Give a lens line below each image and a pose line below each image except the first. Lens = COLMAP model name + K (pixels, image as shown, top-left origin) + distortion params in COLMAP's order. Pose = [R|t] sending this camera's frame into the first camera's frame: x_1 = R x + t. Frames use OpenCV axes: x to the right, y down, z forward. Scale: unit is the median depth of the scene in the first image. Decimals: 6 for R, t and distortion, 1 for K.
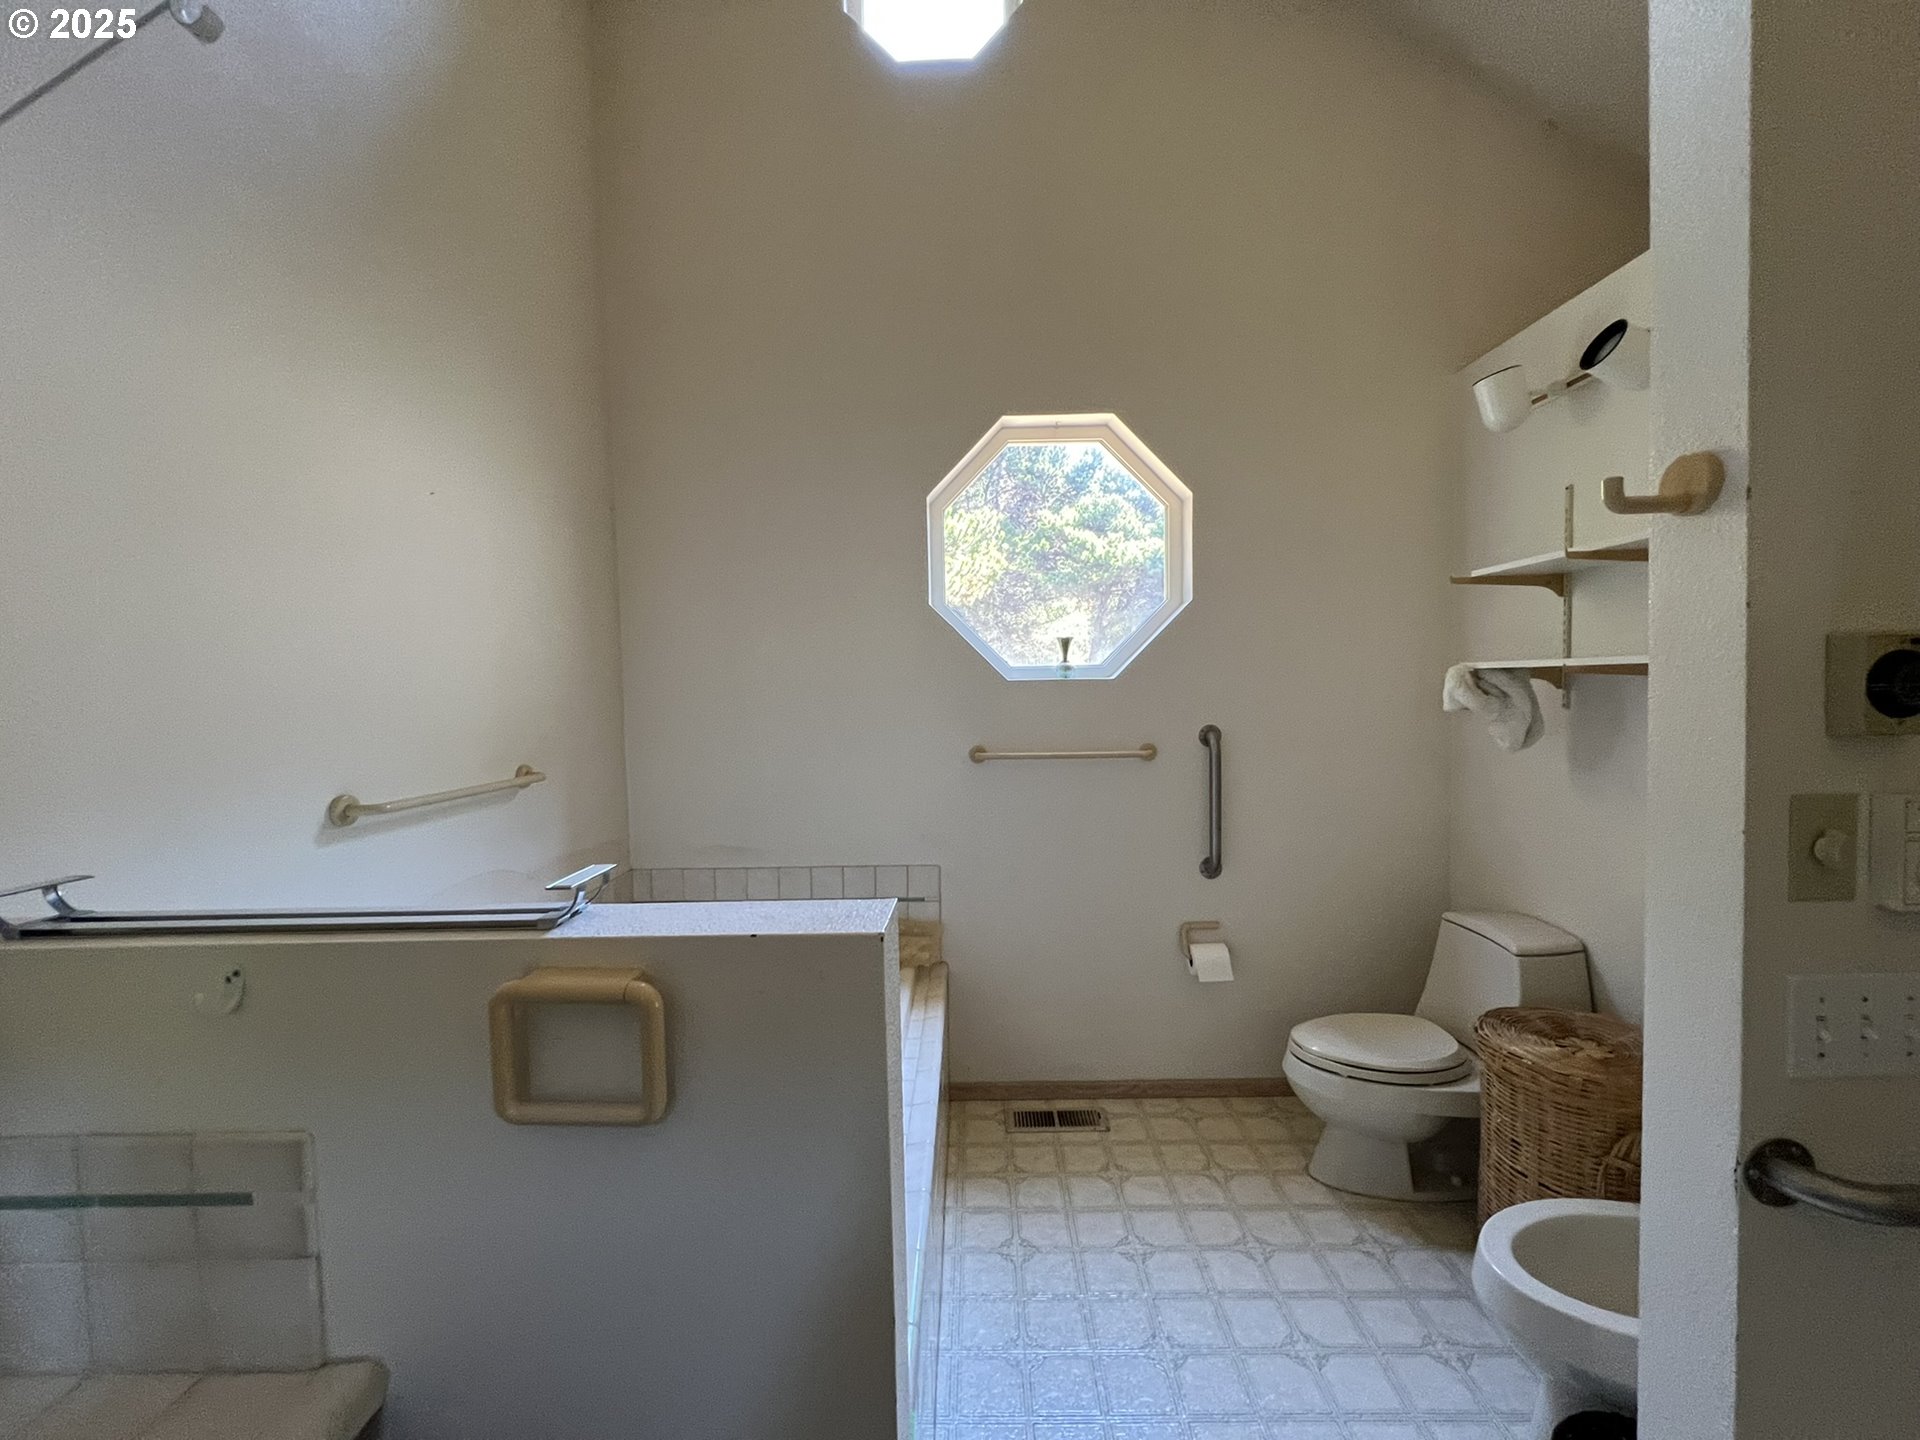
lens RADIAL K [[772.4, 0, 959.1], [0, 772.4, 721.1], [0, 0, 1]] dist [-0.000731, -0.000476]
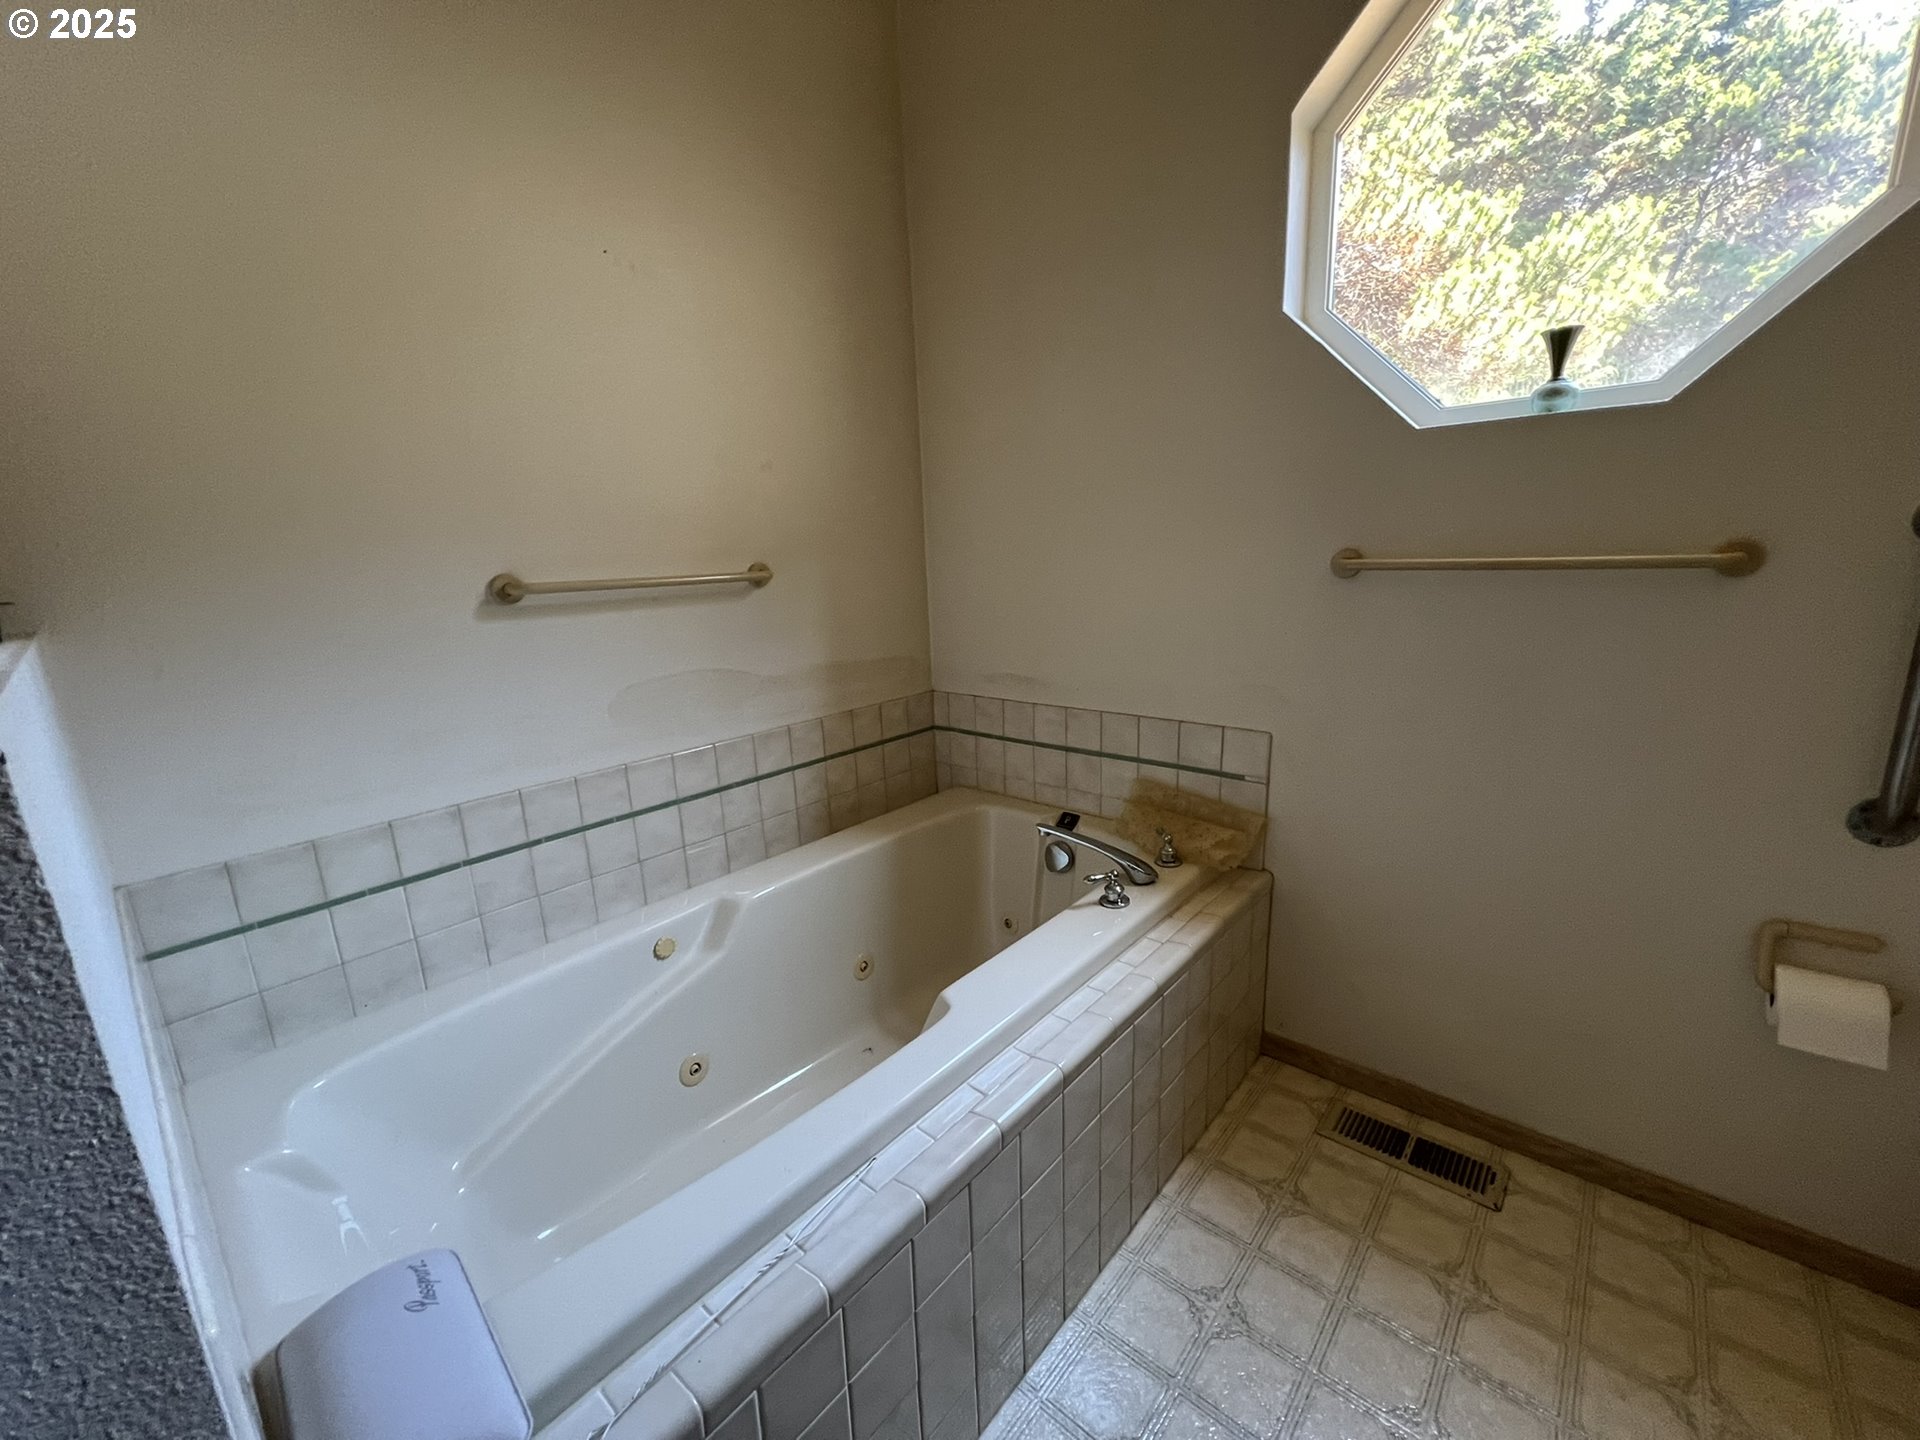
lens RADIAL K [[772.4, 0, 960.9], [0, 772.4, 718.6], [0, 0, 1]] dist [-0.000731, -0.000476]
pose [[0.761655, 0.126847, -0.635445, 0.197470], [-0.001969, 0.981101, 0.193487, 0.047378], [0.647979, -0.146119, 0.747510, 0.332577]]
